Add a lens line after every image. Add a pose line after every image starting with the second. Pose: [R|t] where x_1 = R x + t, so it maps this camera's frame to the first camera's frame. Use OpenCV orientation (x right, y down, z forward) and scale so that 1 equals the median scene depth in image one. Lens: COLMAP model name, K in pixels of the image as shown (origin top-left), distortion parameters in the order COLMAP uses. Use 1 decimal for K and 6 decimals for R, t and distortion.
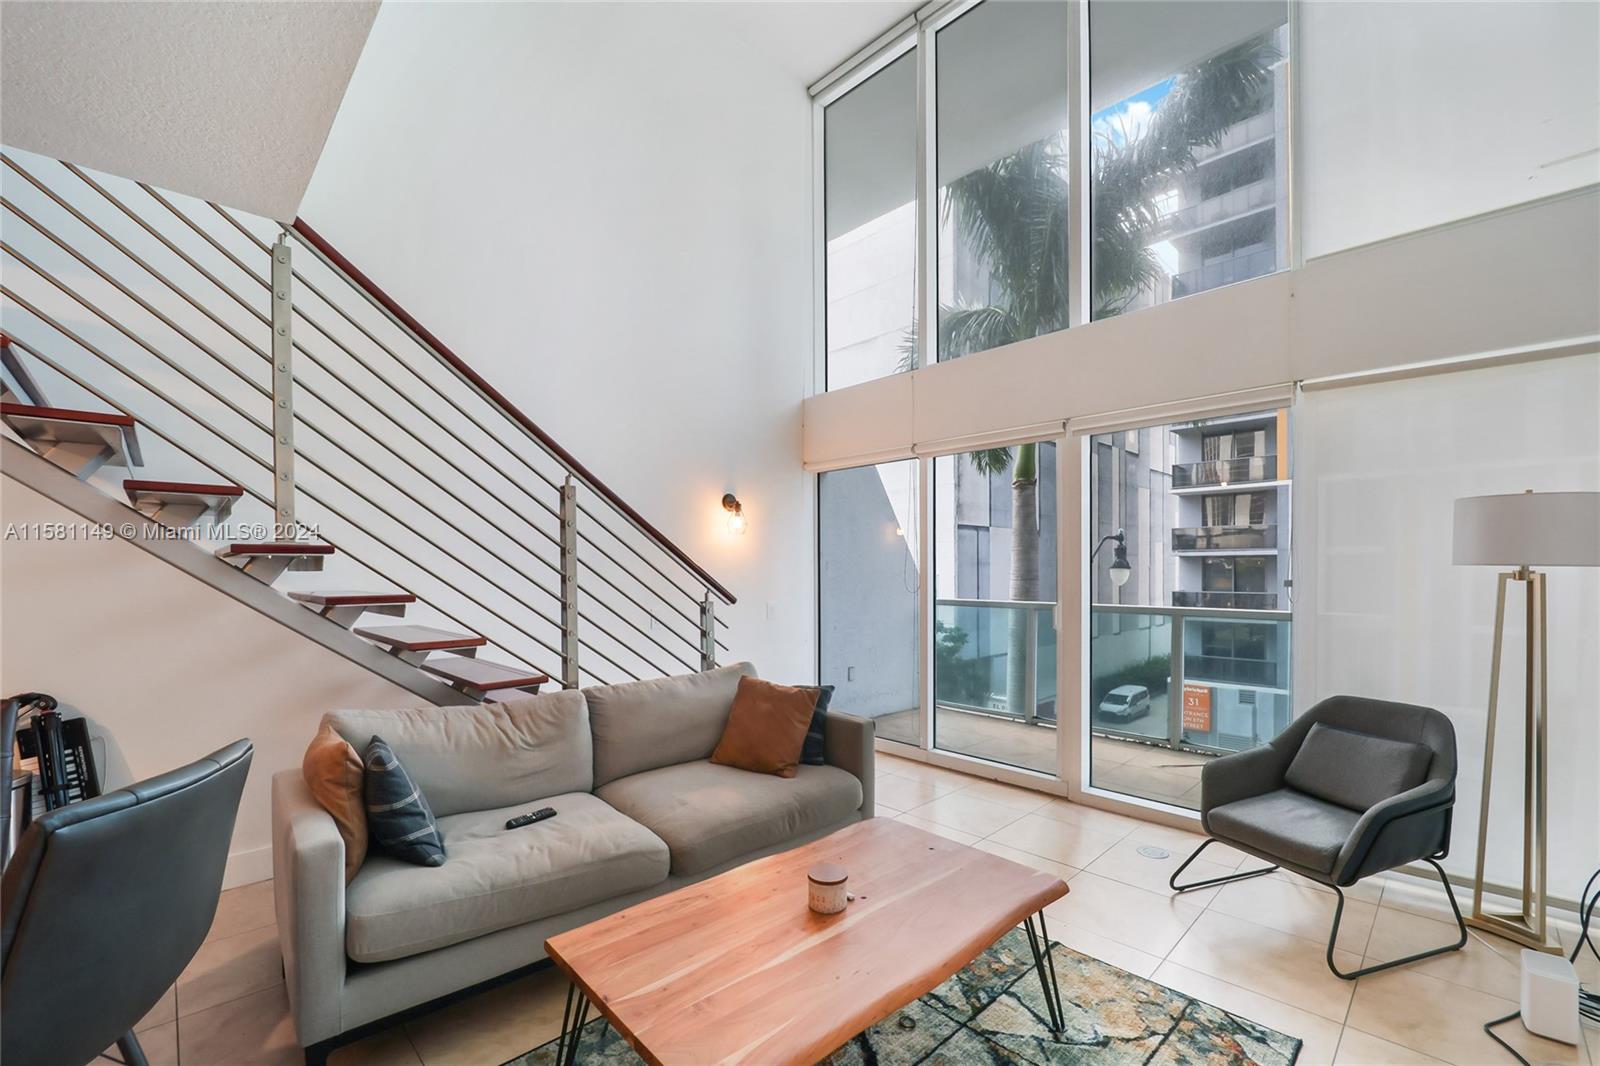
lens RADIAL K [[649.5, 0, 805.1], [0, 649.5, 568.7], [0, 0, 1]] dist [-0.002372, -0.000147]
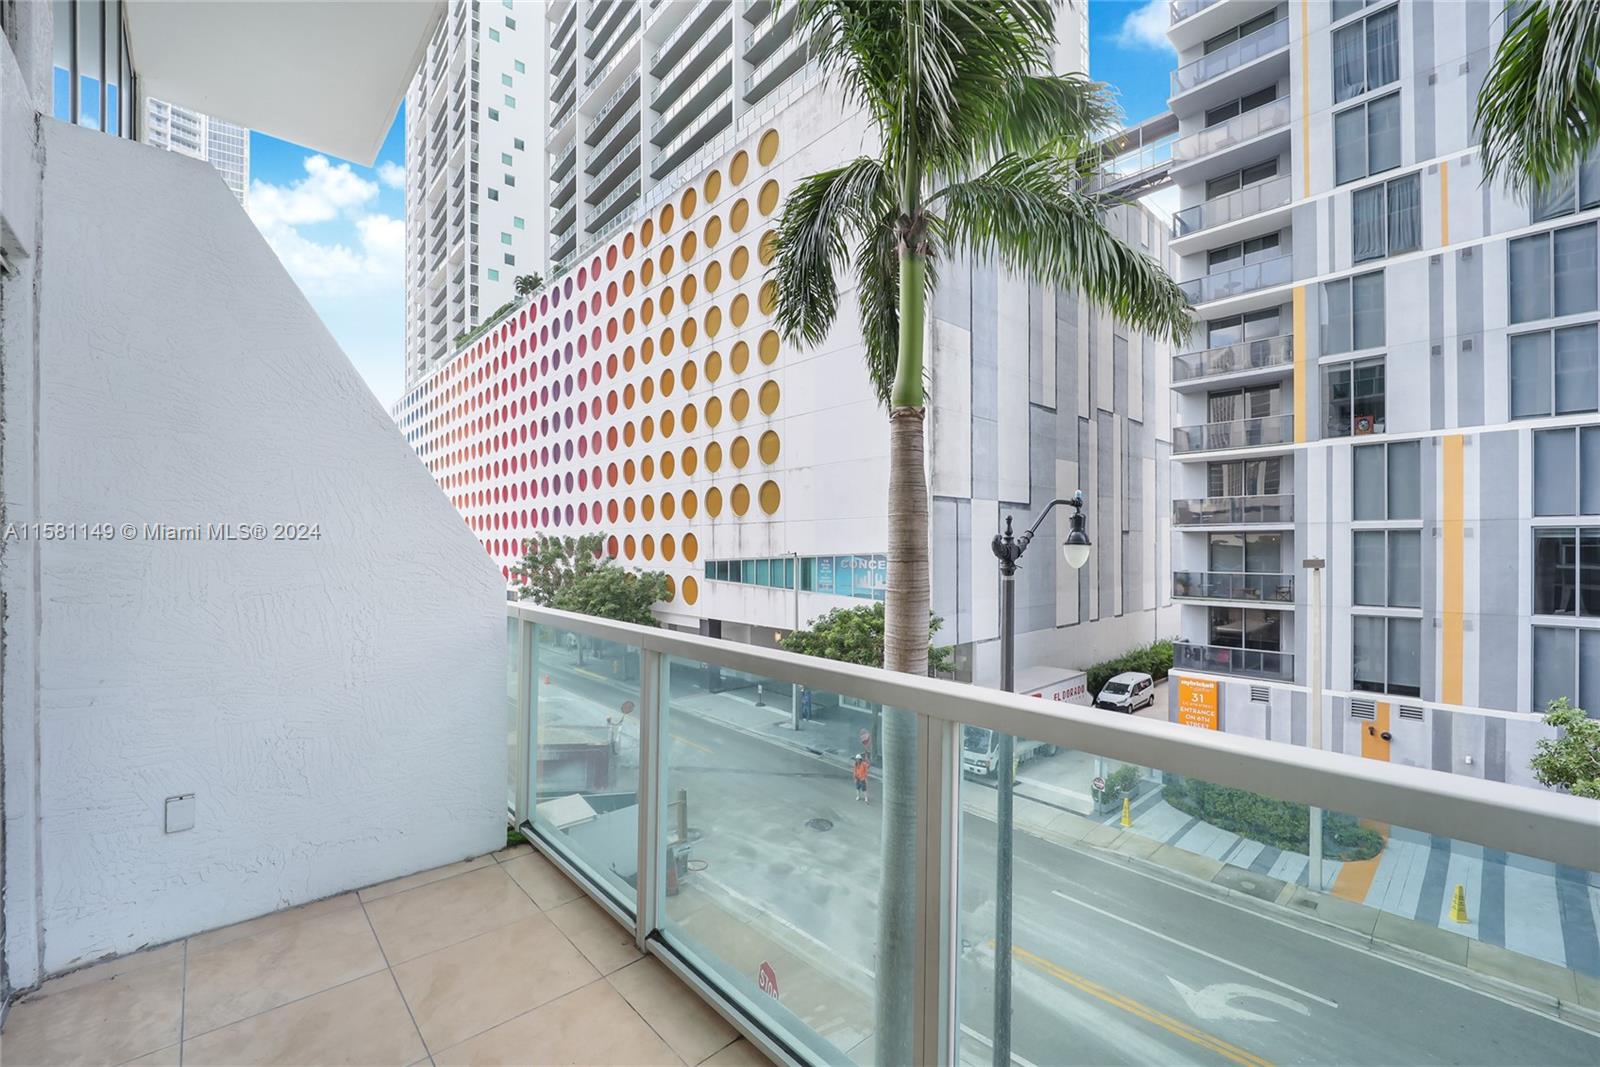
lens RADIAL K [[649.5, 0, 800.2], [0, 649.5, 539.1], [0, 0, 1]] dist [-0.002372, -0.000147]
pose [[0.999740, 0.002181, -0.022700, 0.077465], [-0.002370, 0.999963, -0.008324, -0.000121], [0.022681, 0.008376, 0.999708, 0.105819]]
